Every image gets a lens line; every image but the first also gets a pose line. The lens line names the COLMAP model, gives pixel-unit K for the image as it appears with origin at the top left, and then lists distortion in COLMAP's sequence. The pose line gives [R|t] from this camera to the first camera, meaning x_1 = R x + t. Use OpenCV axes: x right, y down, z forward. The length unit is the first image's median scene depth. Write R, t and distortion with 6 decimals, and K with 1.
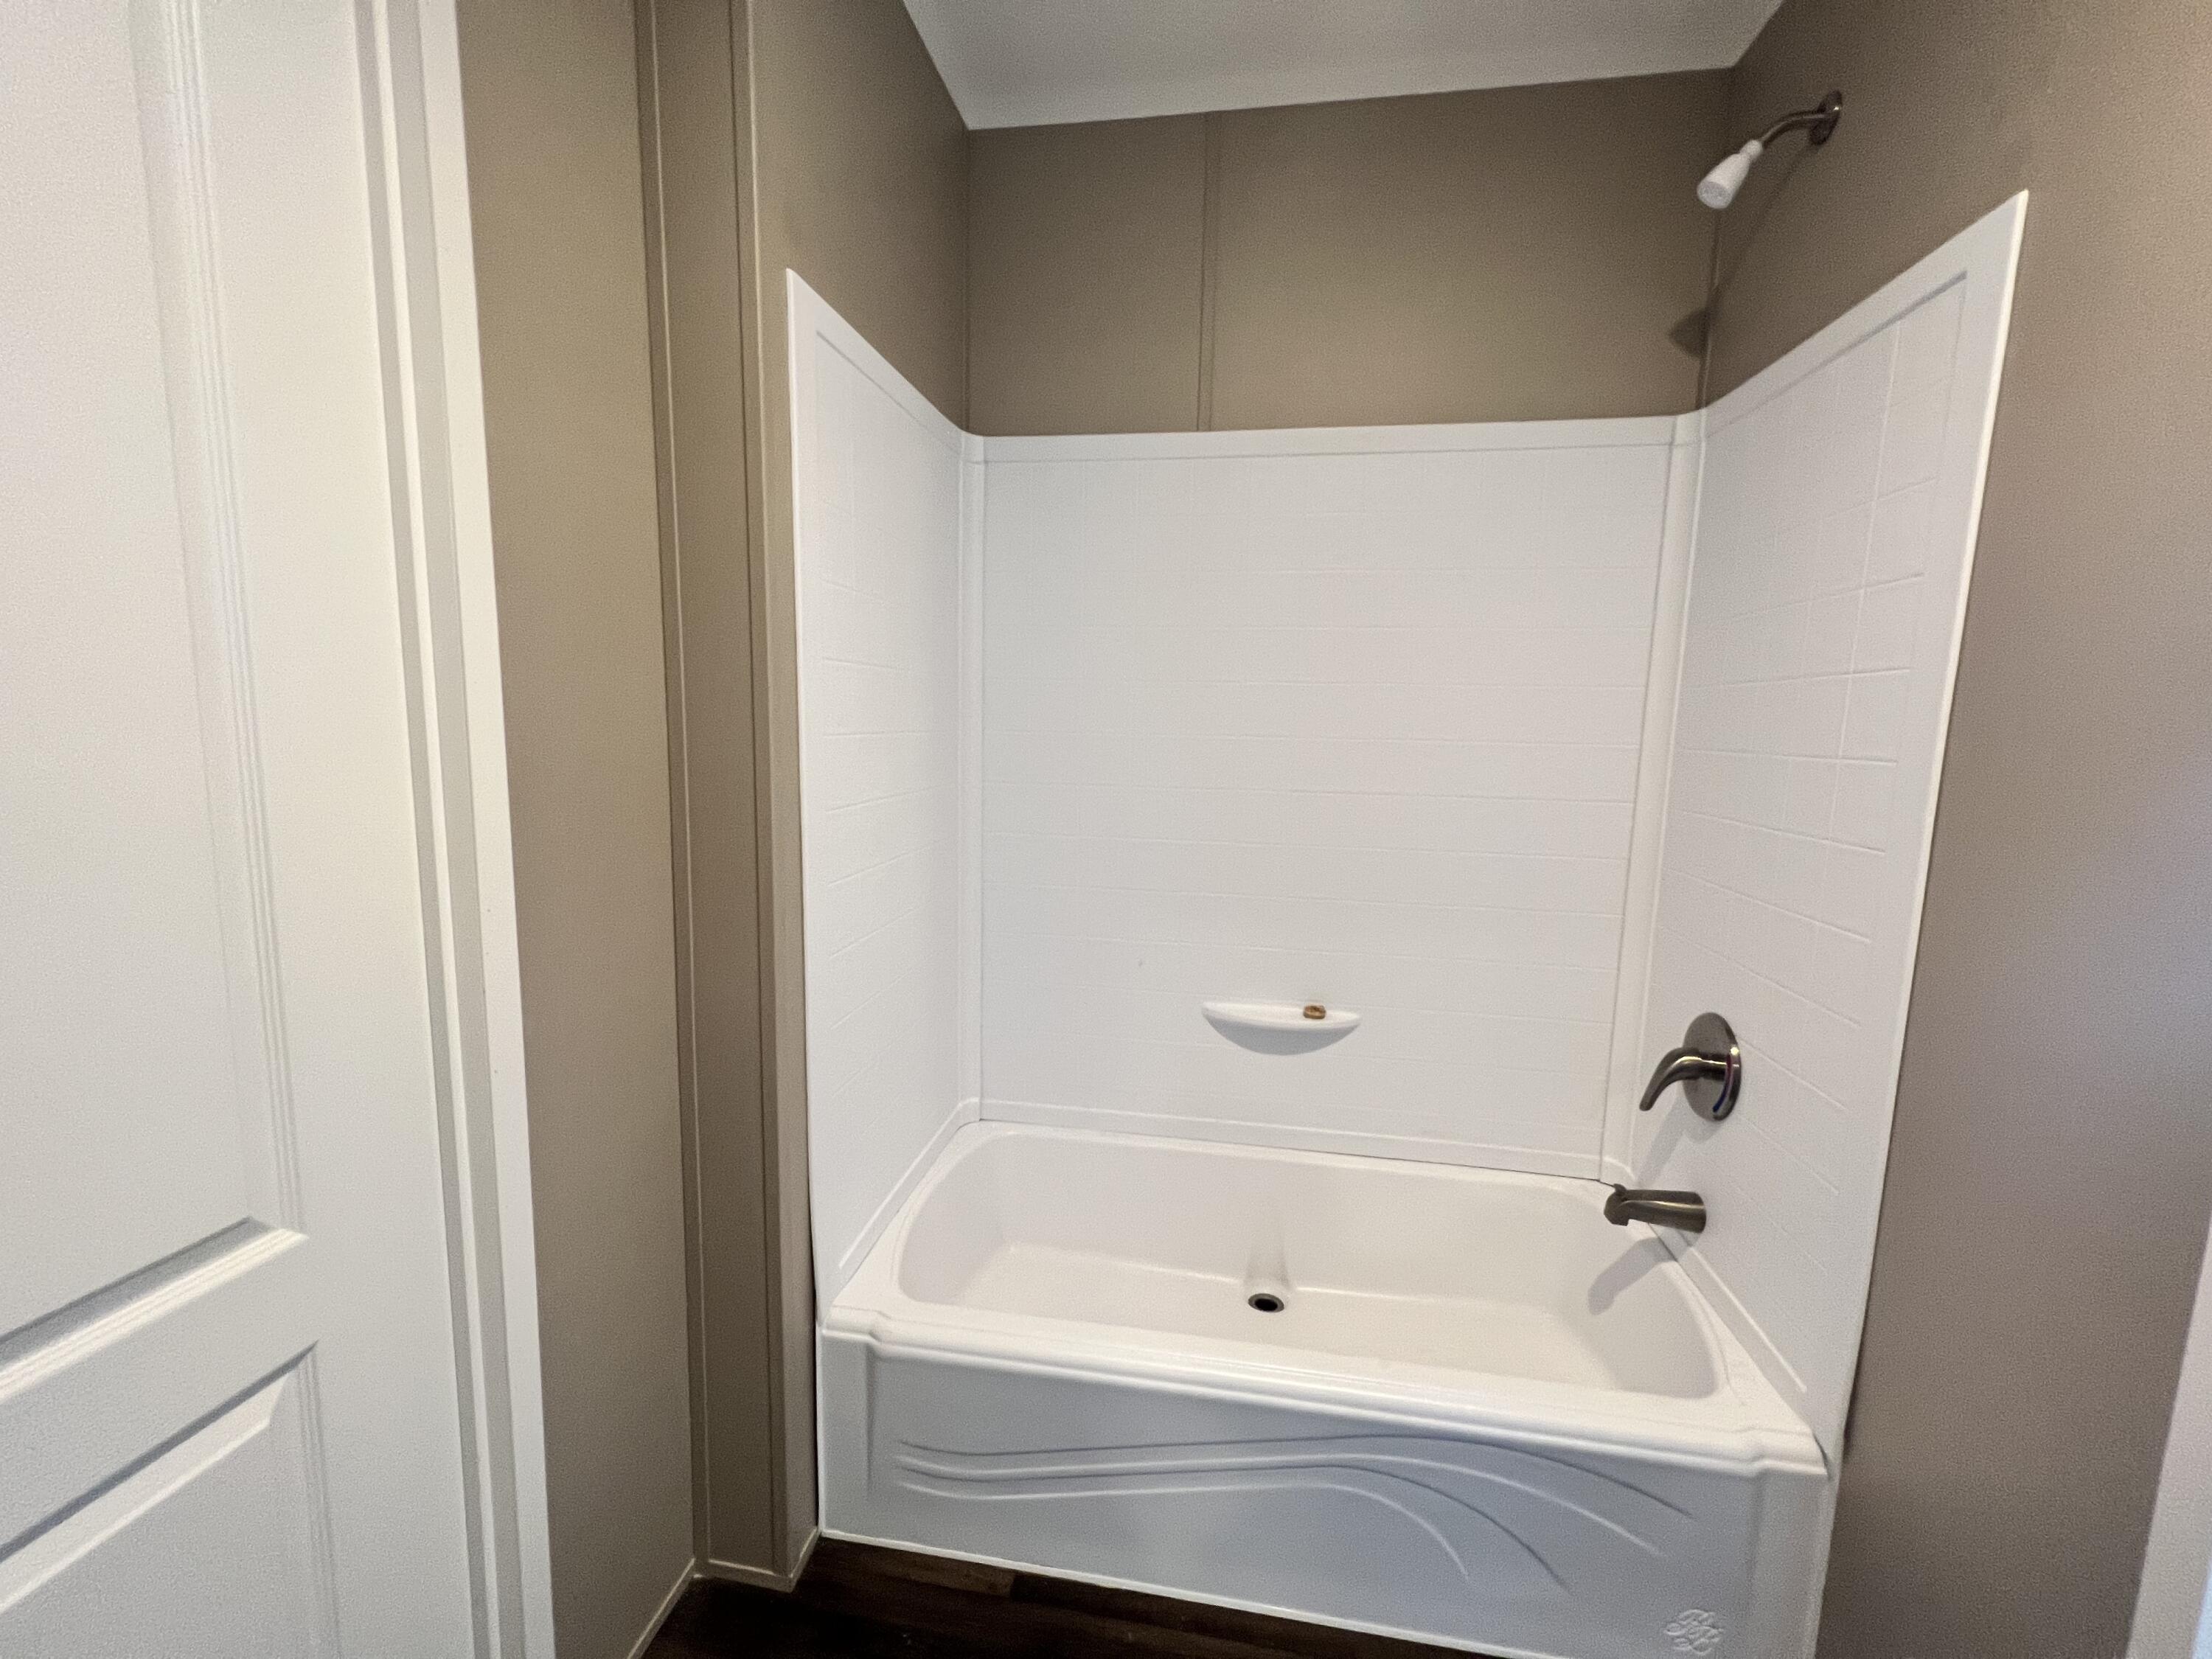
lens RADIAL K [[882.2, 0, 1103.5], [0, 882.2, 827.5], [0, 0, 1]] dist [0.002352, 0.000574]
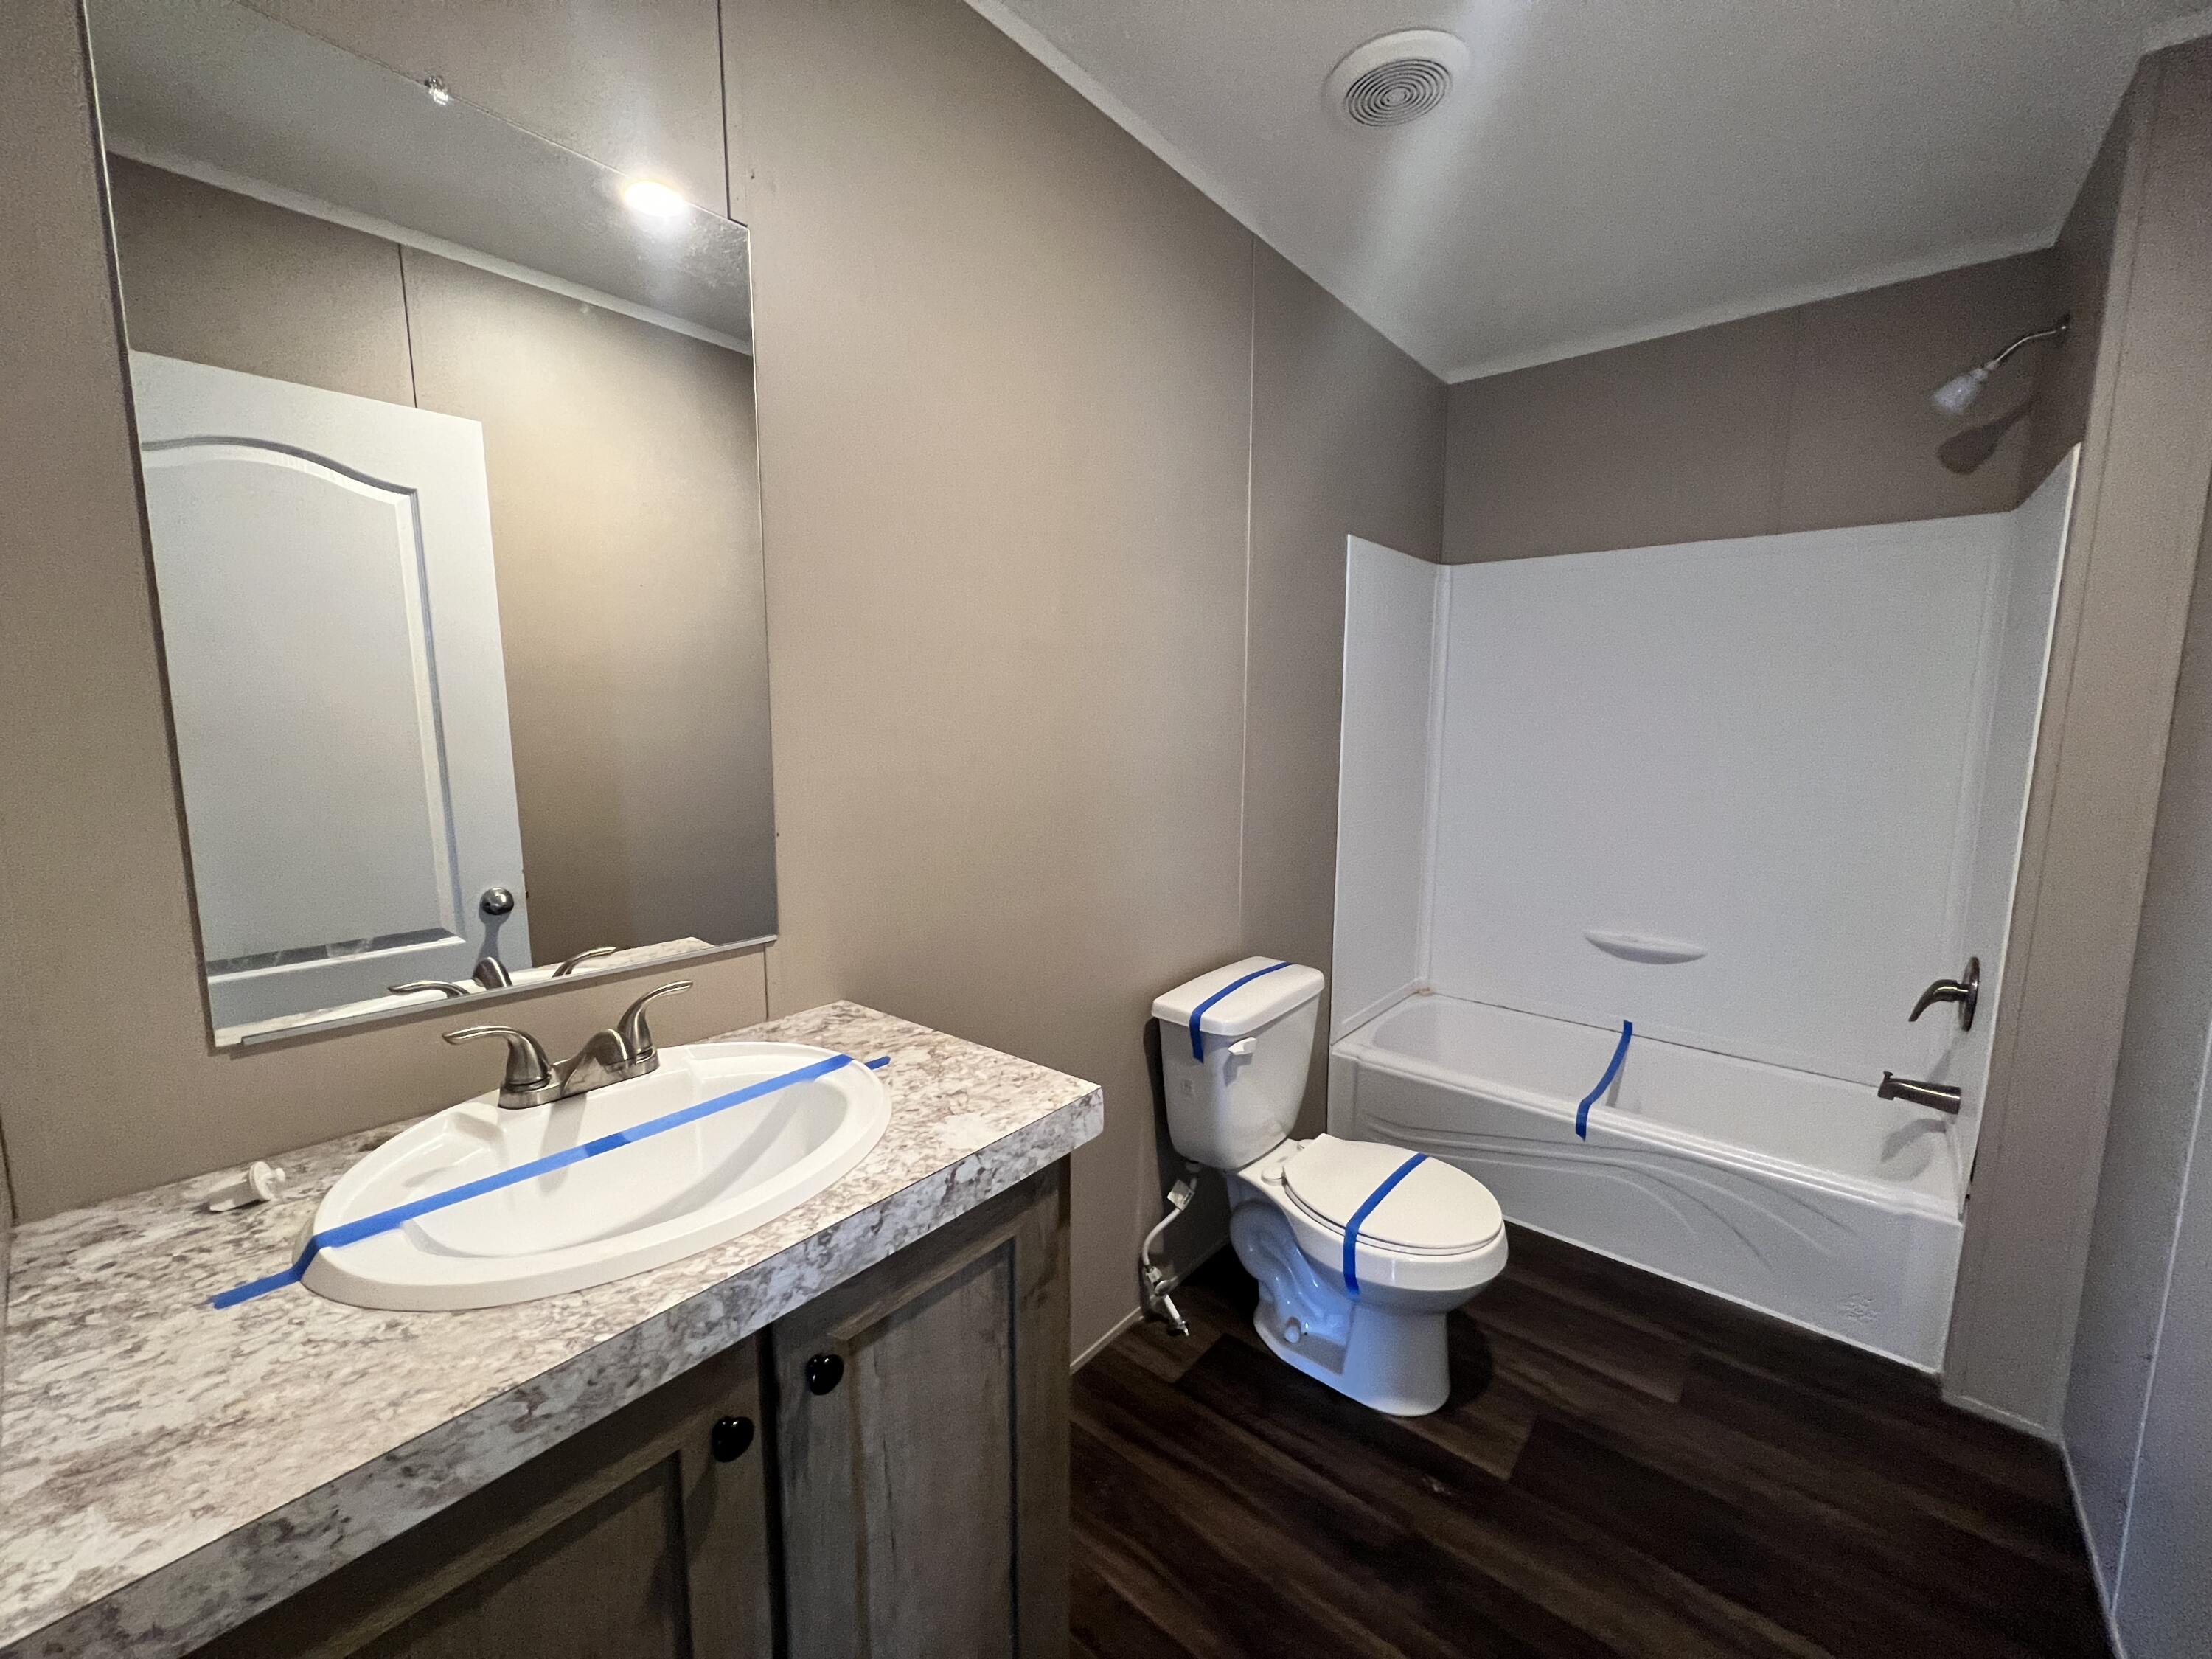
lens RADIAL K [[882.2, 0, 1106.0], [0, 882.2, 834.1], [0, 0, 1]] dist [0.002352, 0.000574]
pose [[0.859647, 0.042591, -0.509111, 0.212295], [-0.044318, 0.998979, 0.008740, 0.065571], [0.508963, 0.015050, 0.860657, -0.883565]]
